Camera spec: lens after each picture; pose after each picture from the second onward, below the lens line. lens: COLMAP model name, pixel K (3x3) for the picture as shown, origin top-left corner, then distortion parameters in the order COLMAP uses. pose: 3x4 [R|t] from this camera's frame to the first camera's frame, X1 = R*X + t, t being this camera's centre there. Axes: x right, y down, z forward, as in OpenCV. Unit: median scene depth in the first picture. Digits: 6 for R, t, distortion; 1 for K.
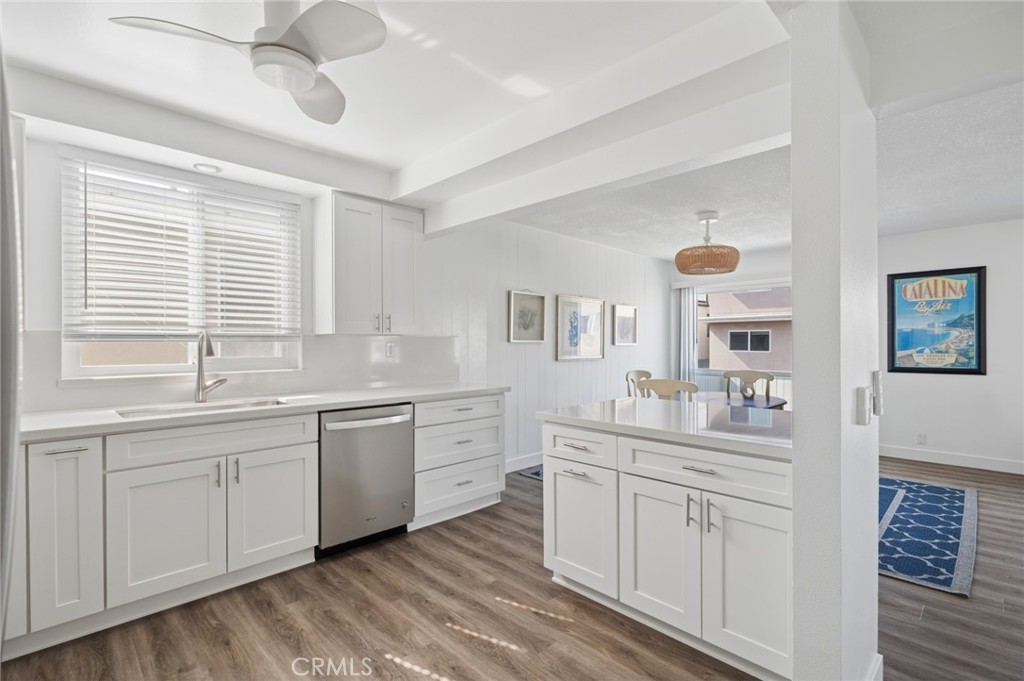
lens RADIAL K [[471.2, 0, 515.0], [0, 471.2, 345.7], [0, 0, 1]] dist [0.002885, -0.001915]
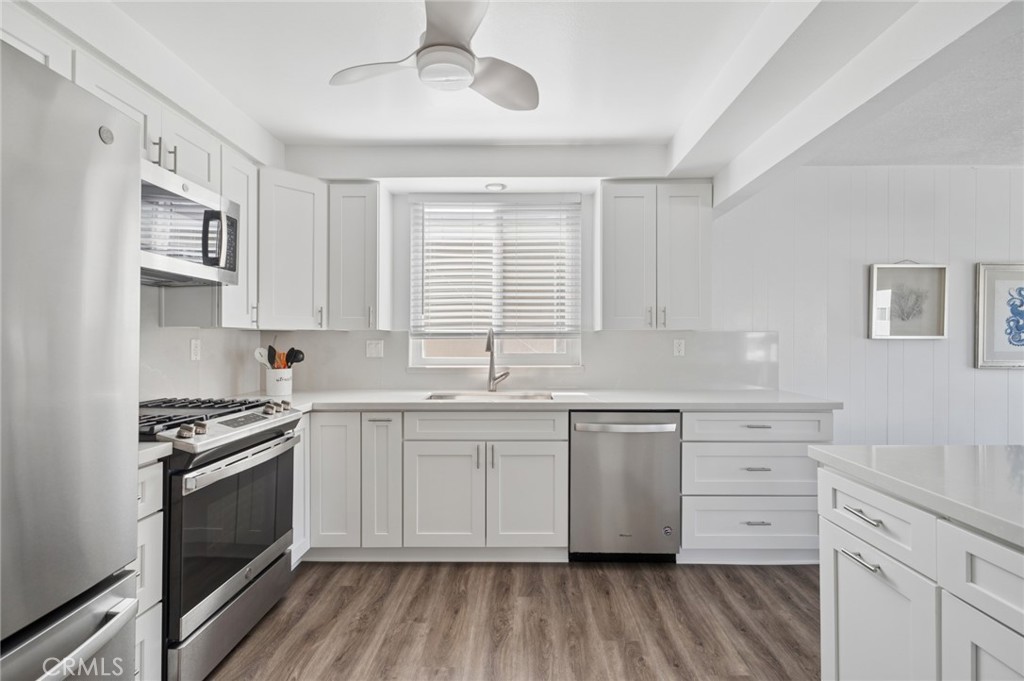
lens RADIAL K [[471.2, 0, 521.7], [0, 471.2, 341.5], [0, 0, 1]] dist [0.002885, -0.001915]
pose [[0.705429, 0.001488, -0.708779, 0.200857], [-0.003529, 0.999993, -0.001413, -0.000244], [0.708772, 0.003498, 0.705429, 0.236259]]
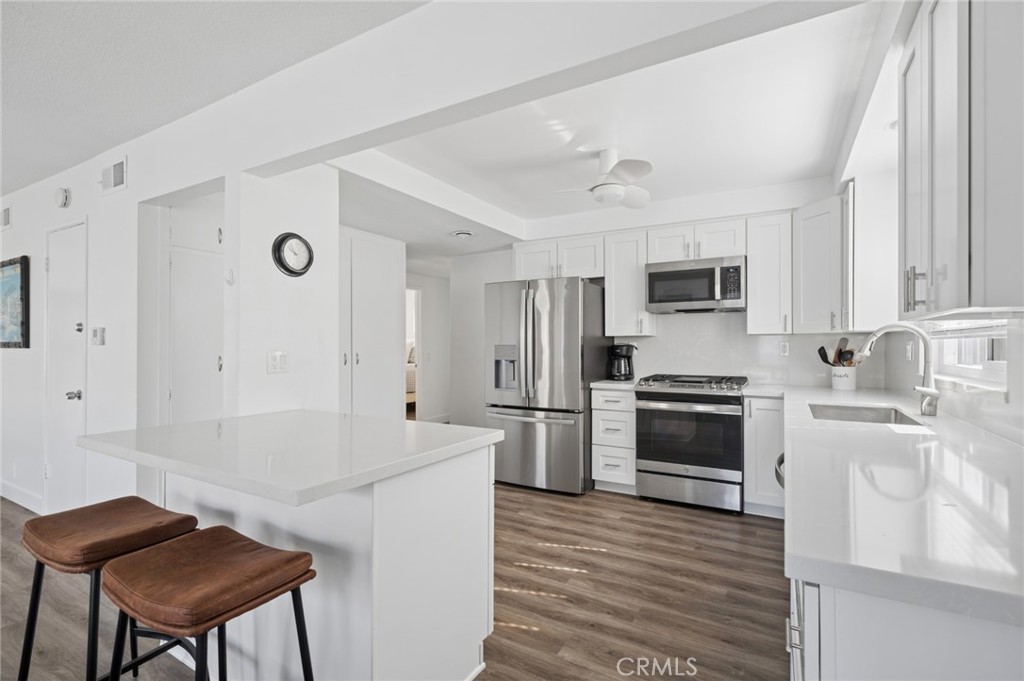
lens RADIAL K [[471.2, 0, 522.5], [0, 471.2, 340.6], [0, 0, 1]] dist [0.002885, -0.001915]
pose [[-0.958961, 0.000083, -0.283538, 0.209035], [0.000767, 0.999997, -0.002300, -0.004950], [0.283537, -0.002423, -0.958958, 1.558644]]
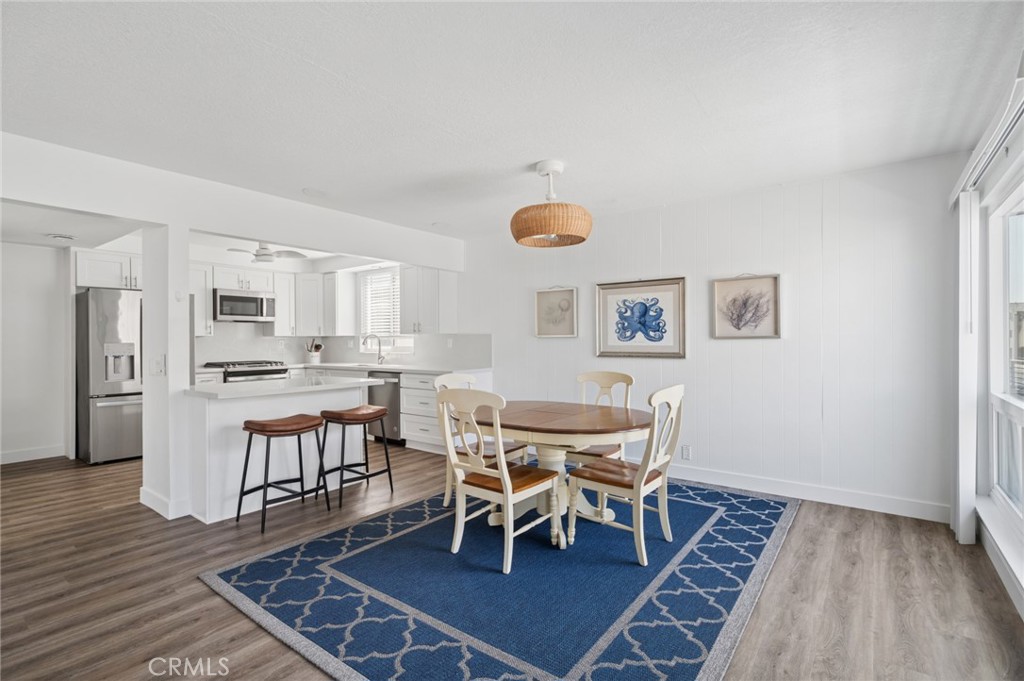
lens RADIAL K [[471.2, 0, 518.4], [0, 471.2, 340.4], [0, 0, 1]] dist [0.002885, -0.001915]
pose [[0.149756, -0.002489, -0.988720, 1.825223], [0.002467, 0.999995, -0.002144, 0.004156], [0.988720, -0.002118, 0.149762, 1.338360]]
